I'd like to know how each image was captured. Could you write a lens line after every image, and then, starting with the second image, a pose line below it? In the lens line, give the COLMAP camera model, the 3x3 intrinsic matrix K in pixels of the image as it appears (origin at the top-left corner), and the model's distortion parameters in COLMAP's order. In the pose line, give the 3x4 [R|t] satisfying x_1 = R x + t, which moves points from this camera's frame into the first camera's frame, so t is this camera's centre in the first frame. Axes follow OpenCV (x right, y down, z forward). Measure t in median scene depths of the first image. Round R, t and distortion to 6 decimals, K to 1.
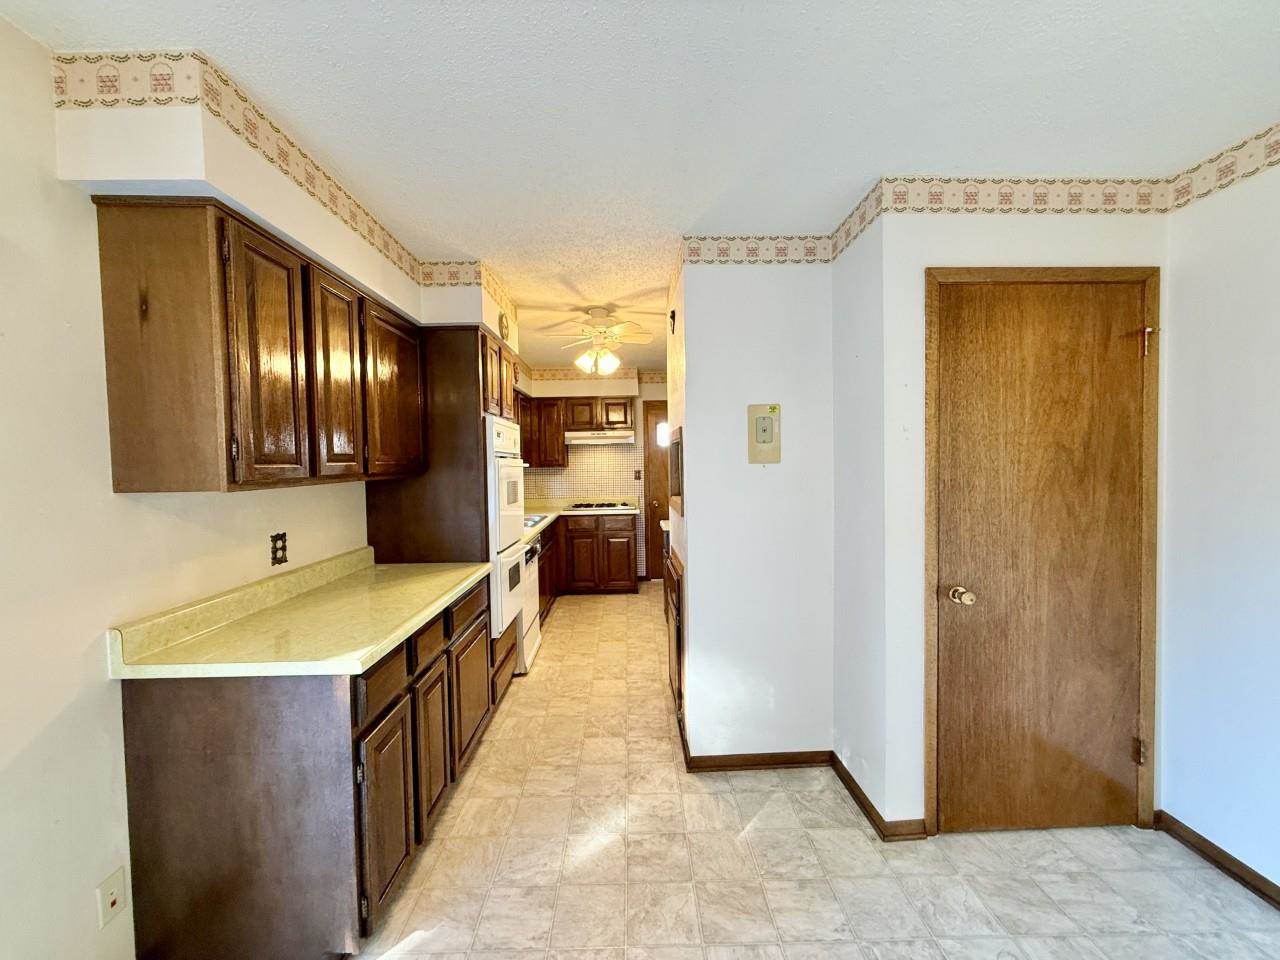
lens RADIAL K [[508.5, 0, 640.4], [0, 508.5, 477.1], [0, 0, 1]] dist [0.000380, -0.000203]
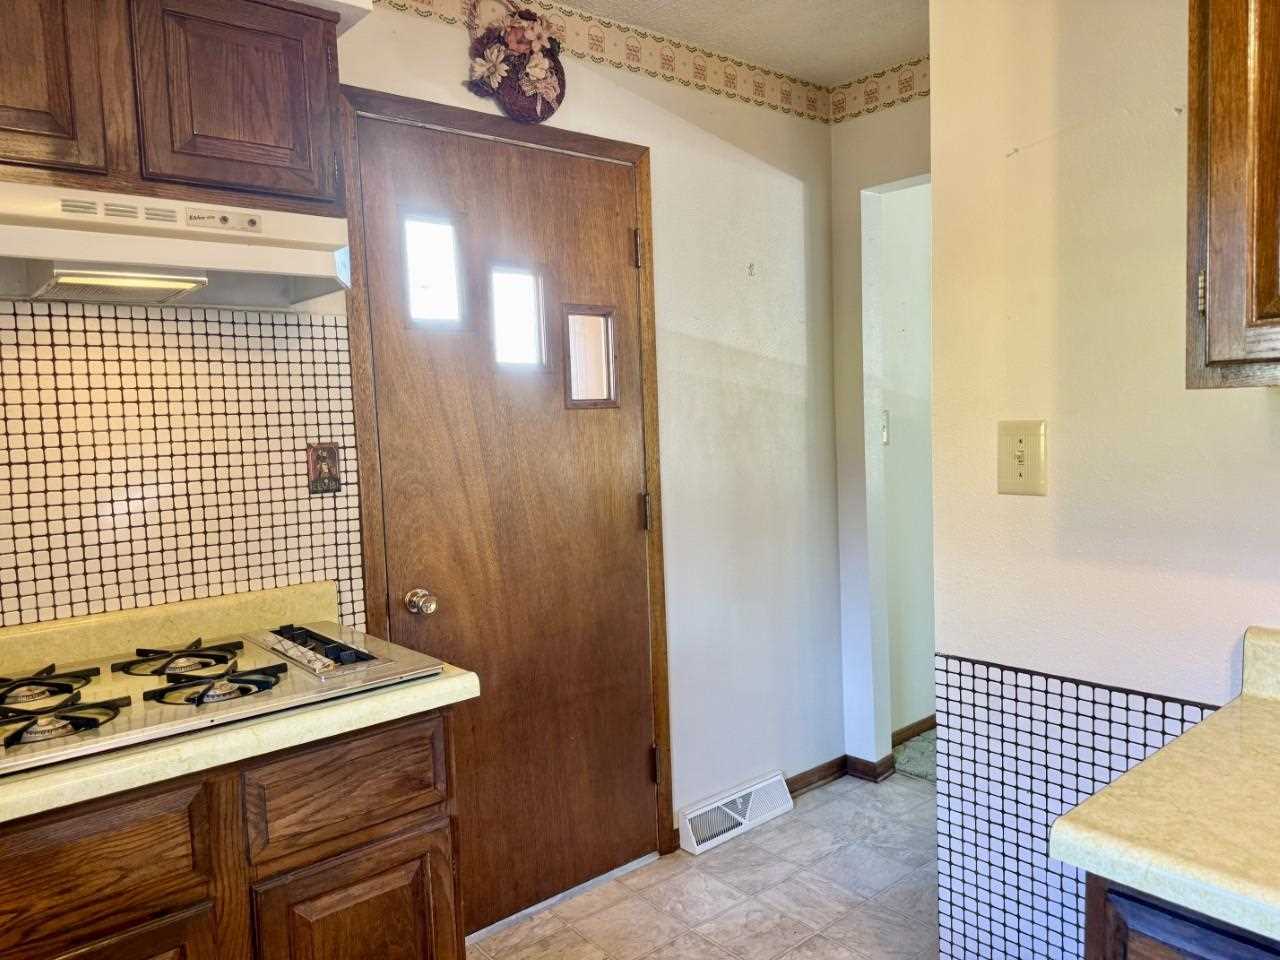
lens RADIAL K [[908.4, 0, 643.4], [0, 908.4, 479.2], [0, 0, 1]] dist [0.005758, -0.005760]
pose [[0.781824, -0.057036, 0.620885, -0.220623], [0.044823, 0.998372, 0.035271, -0.012473], [-0.621886, 0.000254, 0.783108, 1.148903]]
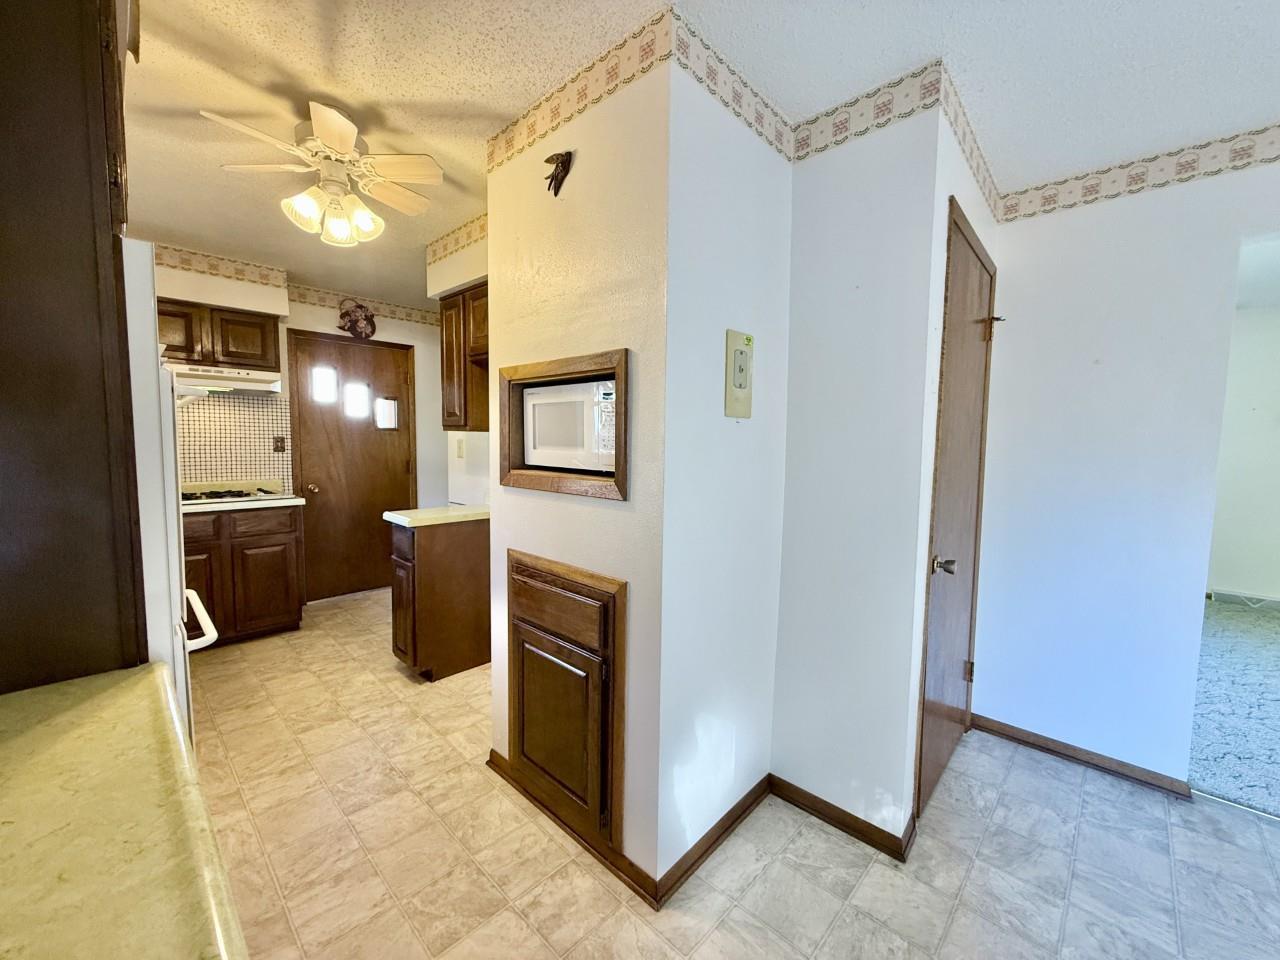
lens RADIAL K [[508.5, 0, 641.1], [0, 508.5, 478.8], [0, 0, 1]] dist [0.000380, -0.000203]
pose [[0.708837, -0.024644, 0.704942, -0.235820], [-0.003975, 0.999234, 0.038929, 0.021059], [-0.705361, -0.030396, 0.708196, 0.403510]]
